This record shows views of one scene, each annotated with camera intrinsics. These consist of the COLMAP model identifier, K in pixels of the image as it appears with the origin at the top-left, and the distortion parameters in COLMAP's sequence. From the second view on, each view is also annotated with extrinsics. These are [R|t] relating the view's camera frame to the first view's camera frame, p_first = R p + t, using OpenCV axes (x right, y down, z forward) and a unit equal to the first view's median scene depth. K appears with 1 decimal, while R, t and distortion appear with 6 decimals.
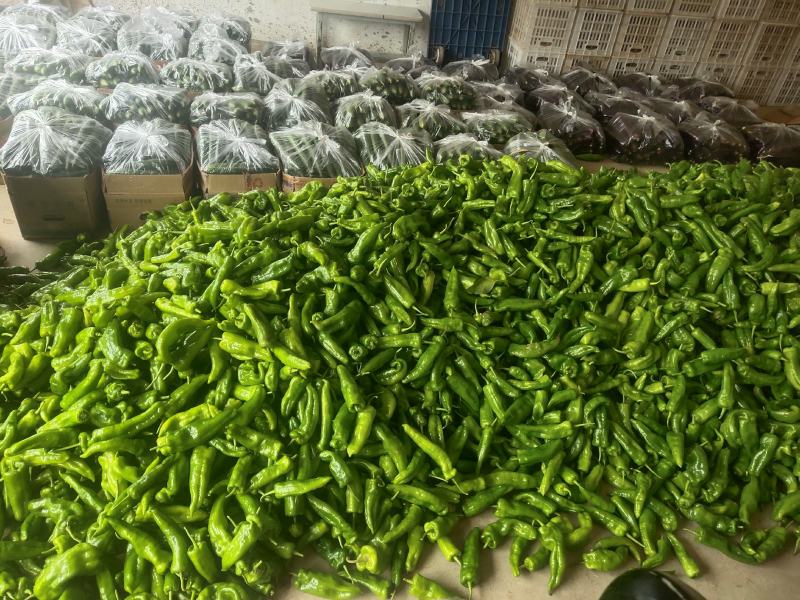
lens RADIAL K [[607.3, 0, 400.0], [0, 607.3, 300.0], [0, 0, 1]] dist [0.030280, 0.002720]
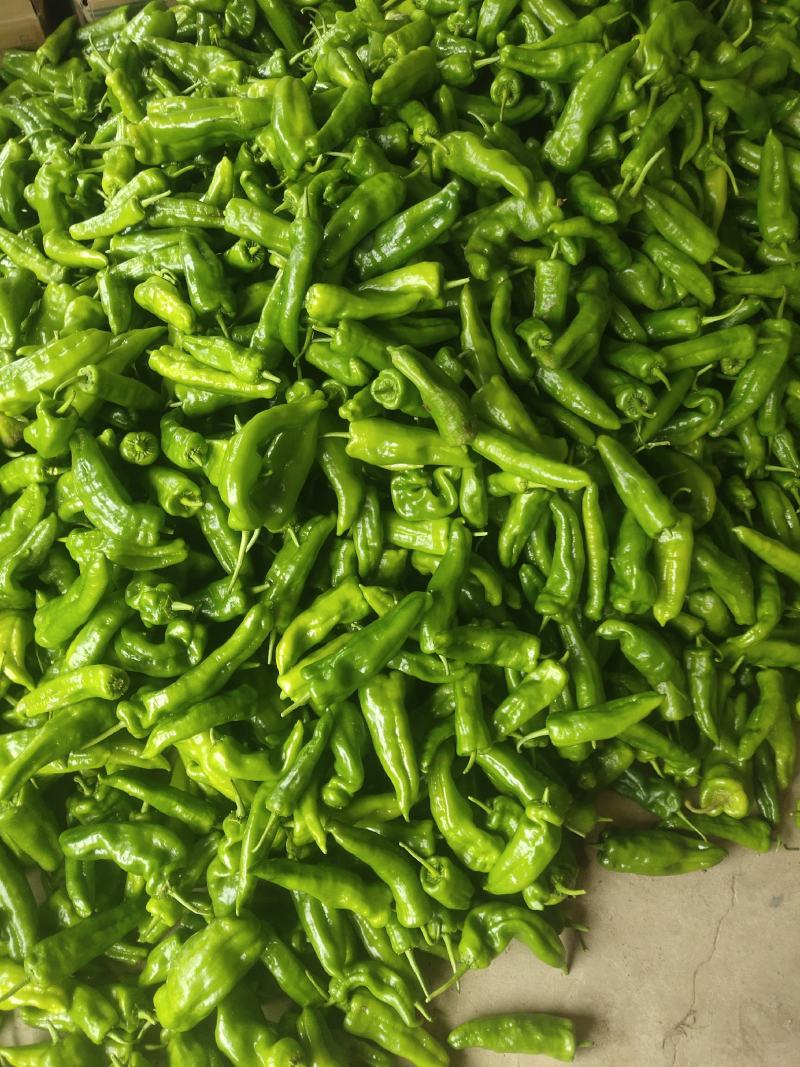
lens RADIAL K [[809.9, 0, 400.0], [0, 809.9, 533.5], [0, 0, 1]] dist [0.030280, 0.002720]
pose [[0.983486, -0.178035, 0.032542, -0.287437], [0.143234, 0.875571, 0.461368, -0.133546], [-0.110633, -0.449088, 0.886612, 0.460750]]
